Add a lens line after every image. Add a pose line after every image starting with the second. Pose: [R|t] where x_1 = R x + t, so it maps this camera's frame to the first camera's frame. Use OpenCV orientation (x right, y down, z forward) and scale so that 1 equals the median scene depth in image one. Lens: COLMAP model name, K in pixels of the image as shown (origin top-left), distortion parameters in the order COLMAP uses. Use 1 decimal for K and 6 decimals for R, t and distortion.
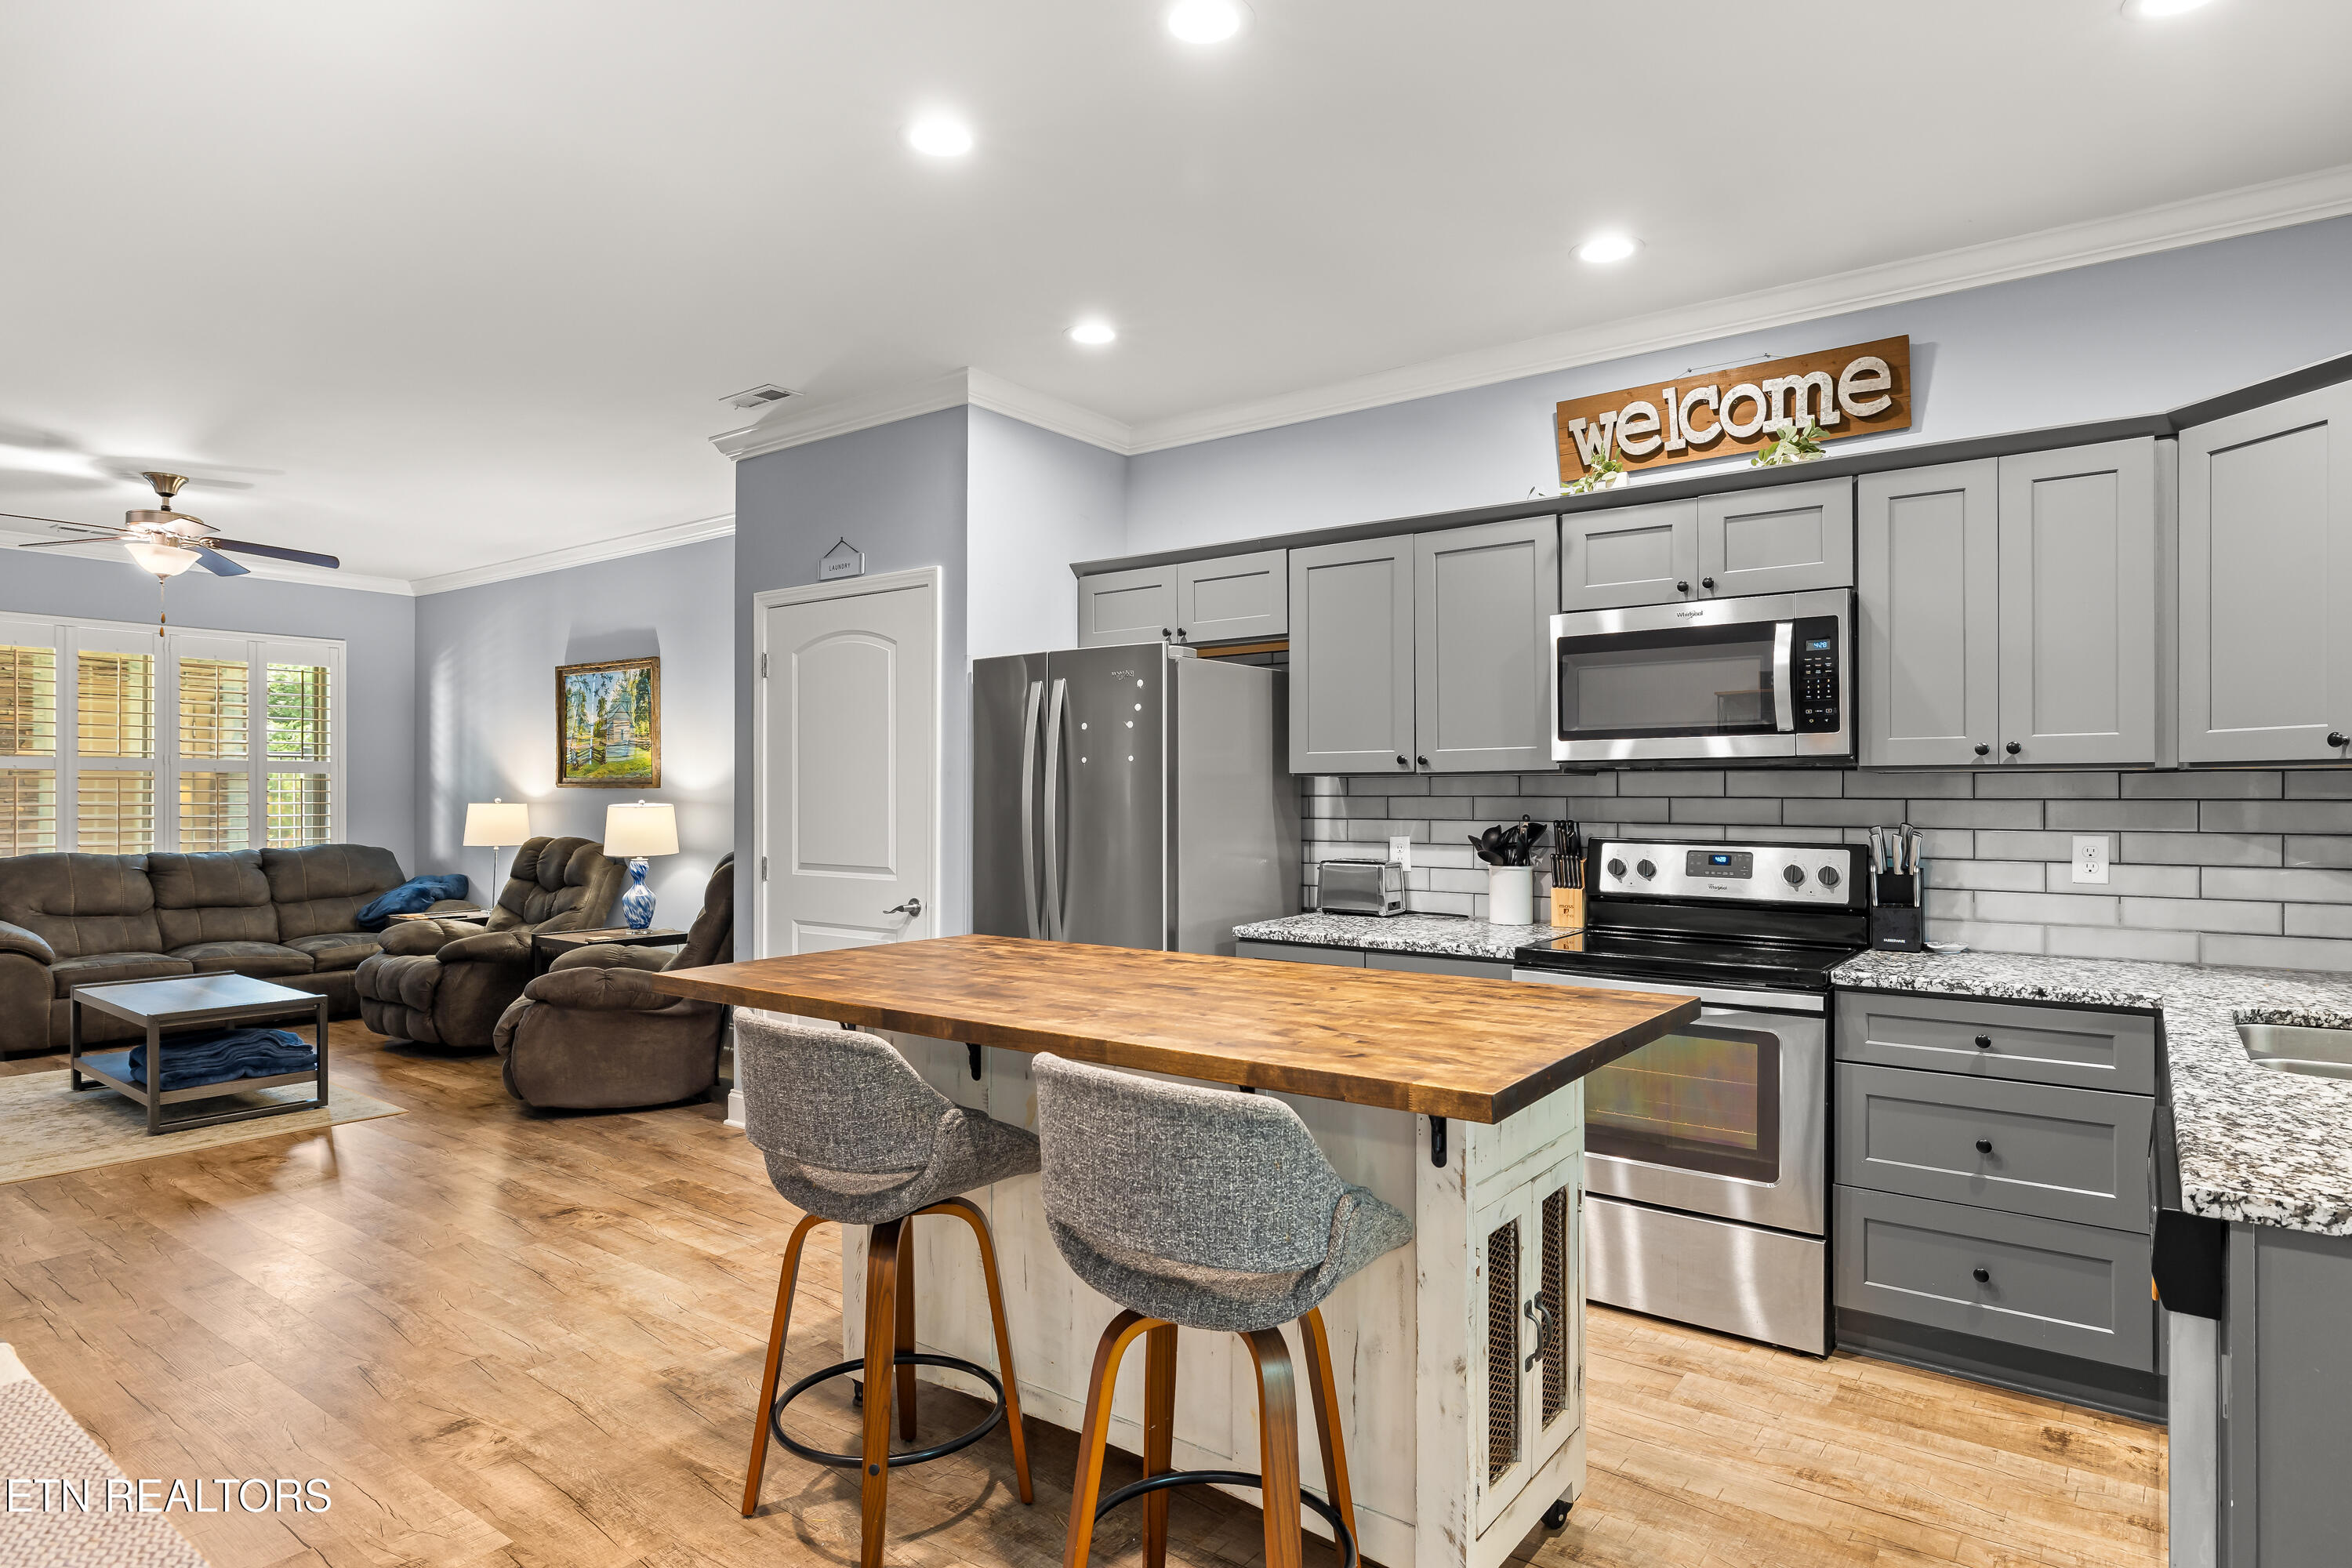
lens RADIAL K [[1305.6, 0, 1180.1], [0, 1305.6, 795.2], [0, 0, 1]] dist [-0.000645, -0.000404]
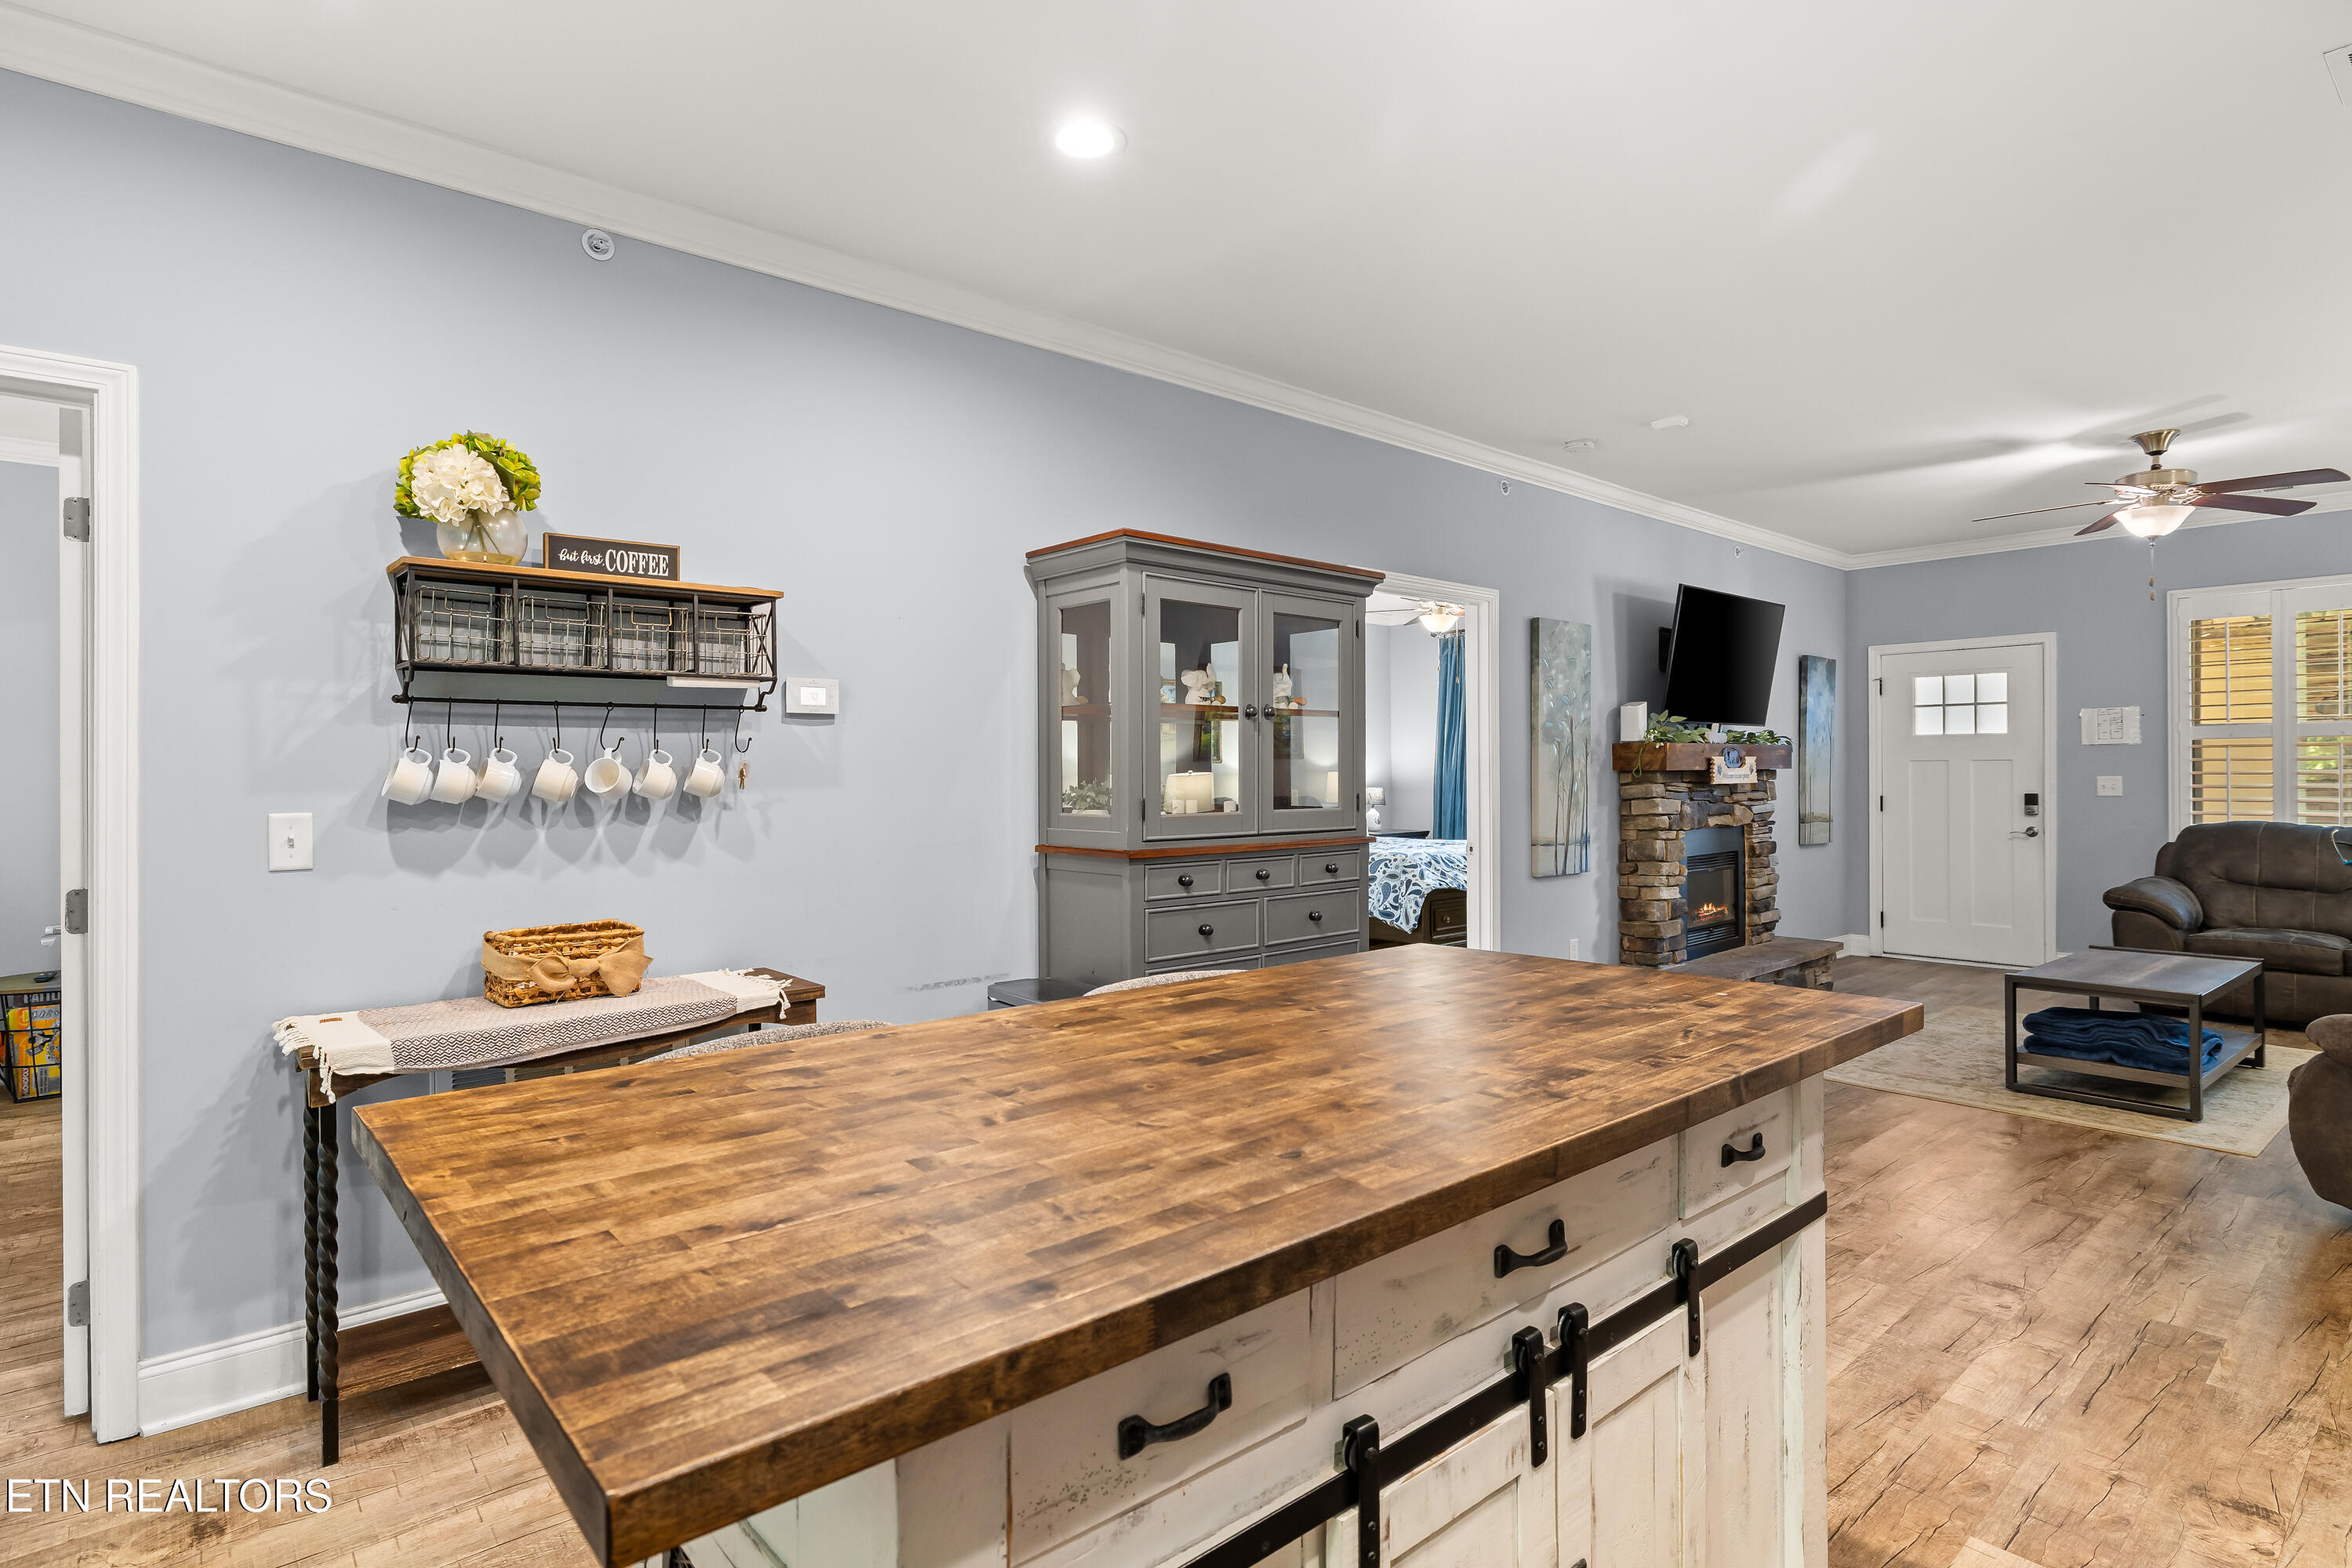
lens RADIAL K [[1211.7, 0, 1189.5], [0, 1211.7, 777.9], [0, 0, 1]] dist [-0.002161, 0.000220]
pose [[-0.201334, 0.002568, -0.979519, 0.198565], [0.014125, 0.999900, -0.000282, 0.000072], [0.979421, -0.013893, -0.201350, 0.384436]]
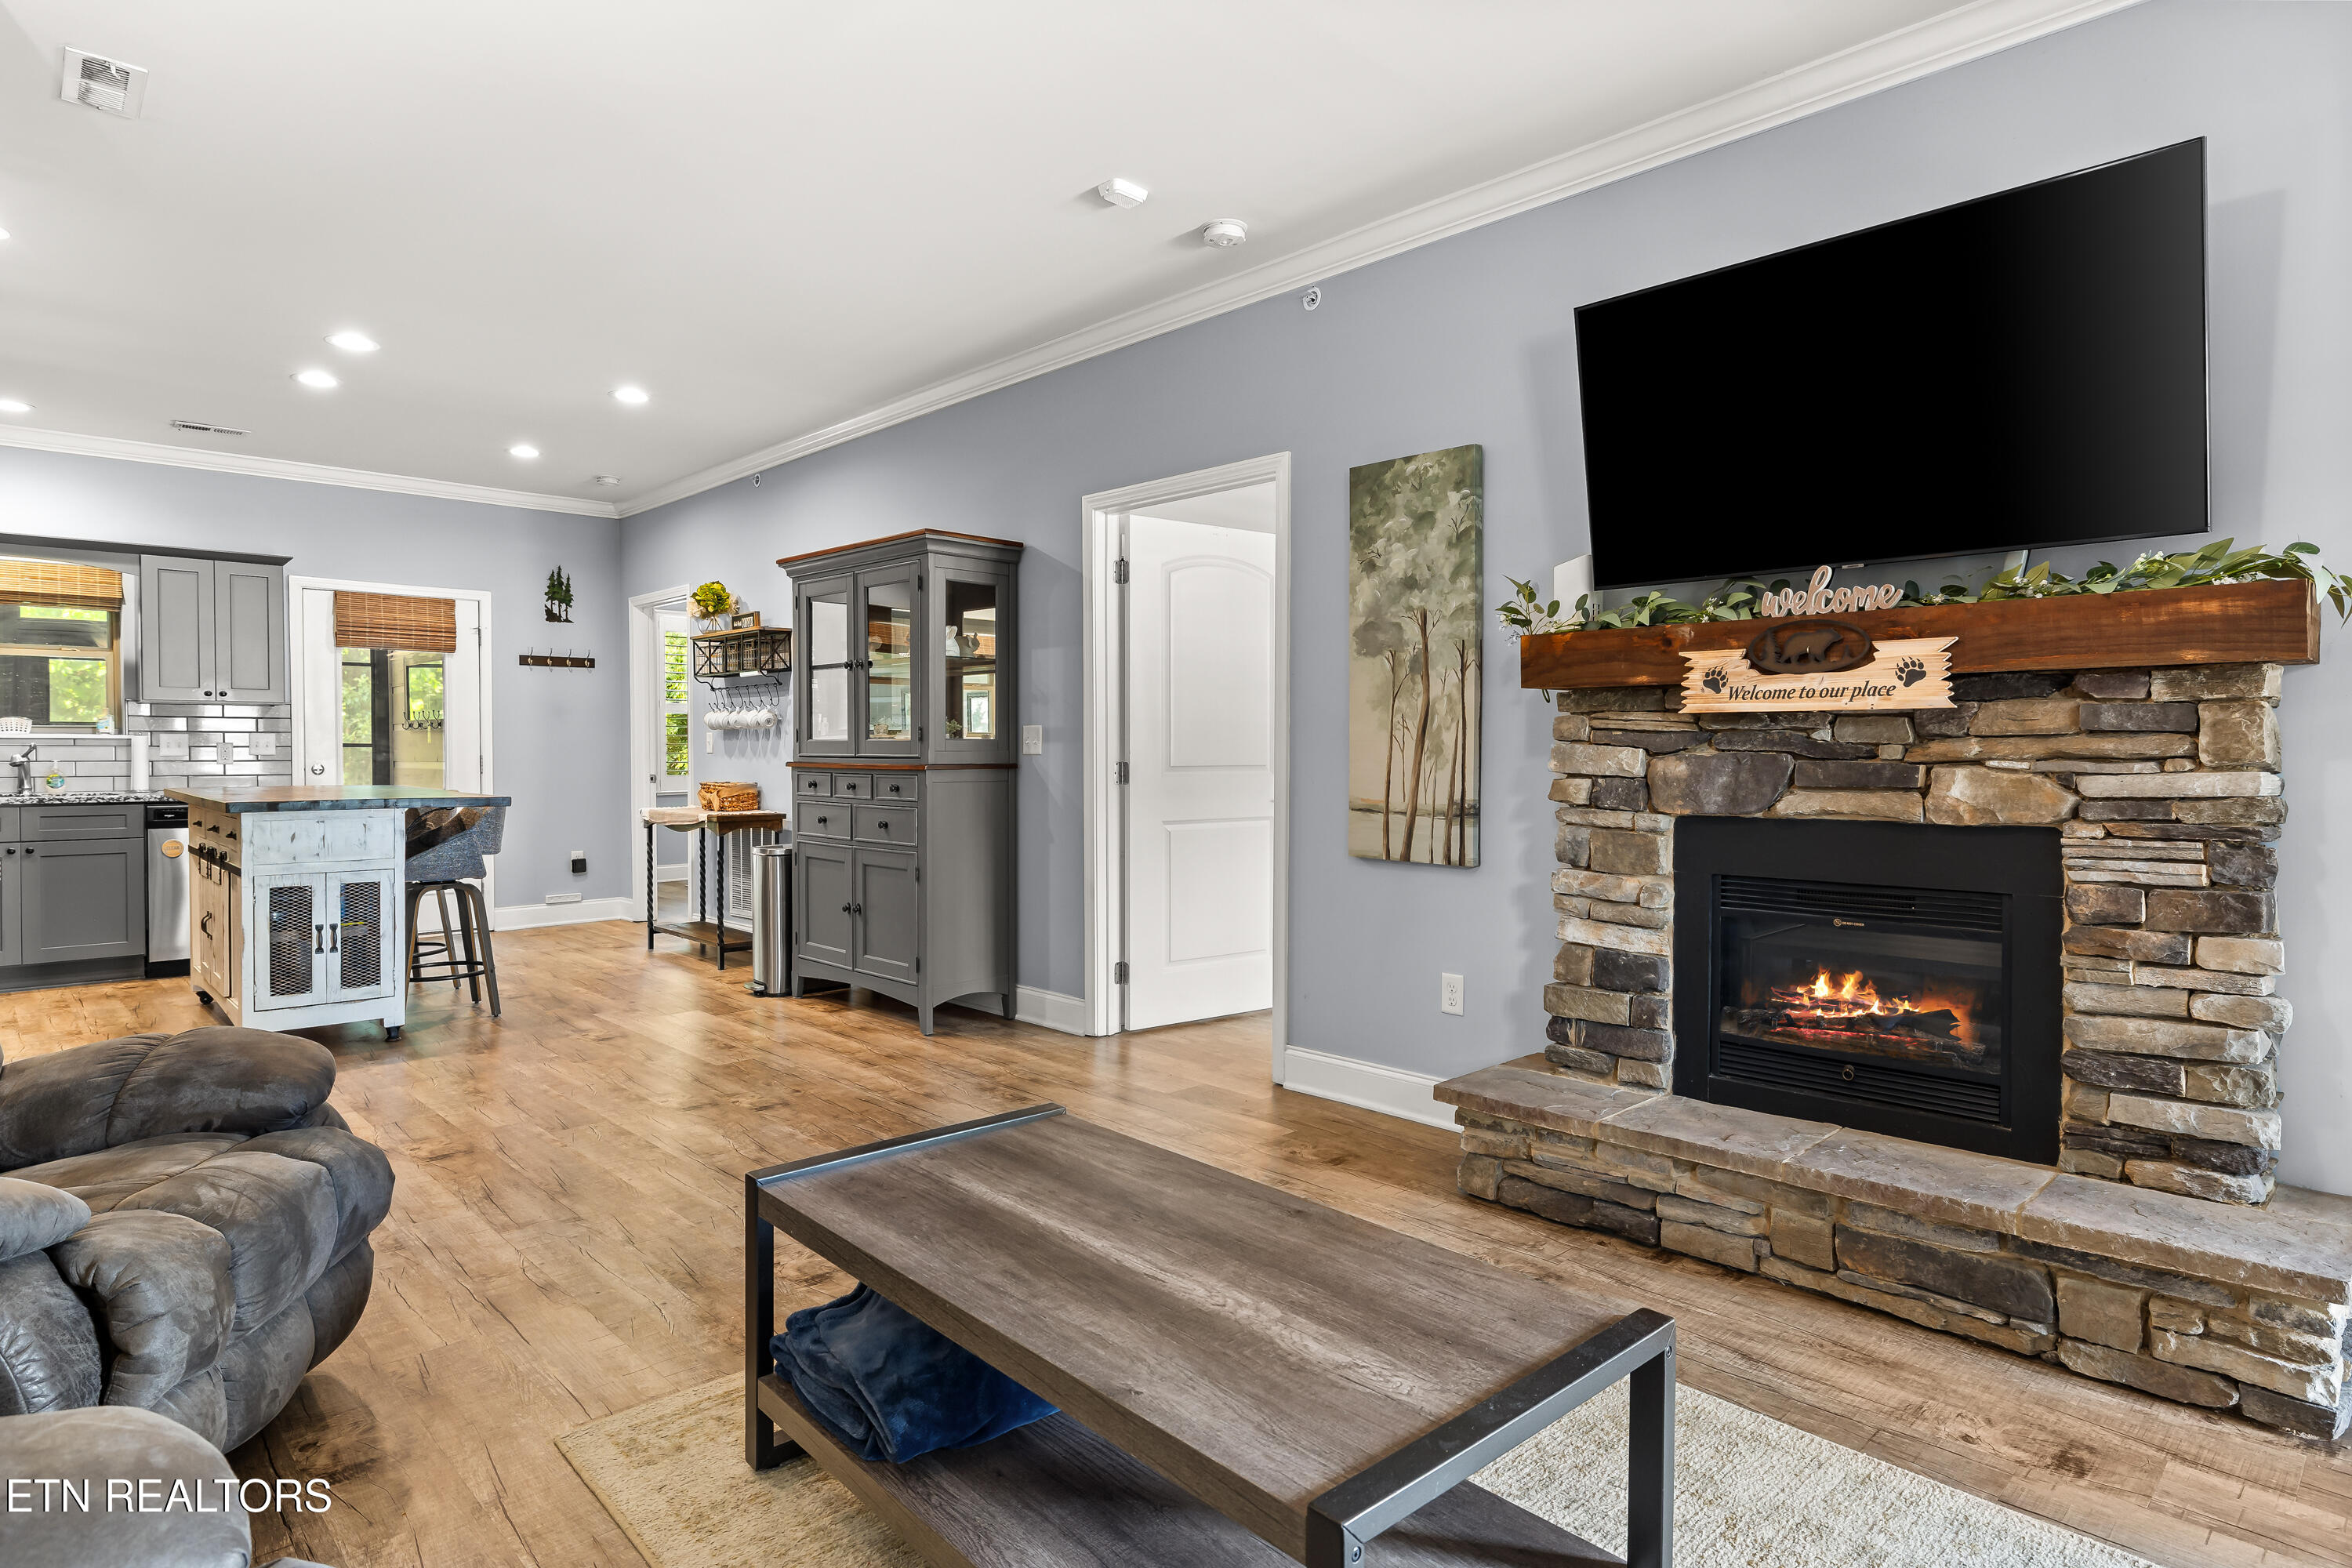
lens RADIAL K [[1270.3, 0, 1176.2], [0, 1270.3, 775.9], [0, 0, 1]] dist [0.003508, 0.000821]
pose [[-0.985229, -0.004680, 0.171176, -0.640061], [-0.001745, 0.999849, 0.017290, 0.022787], [-0.171231, 0.016735, -0.985089, 1.008882]]
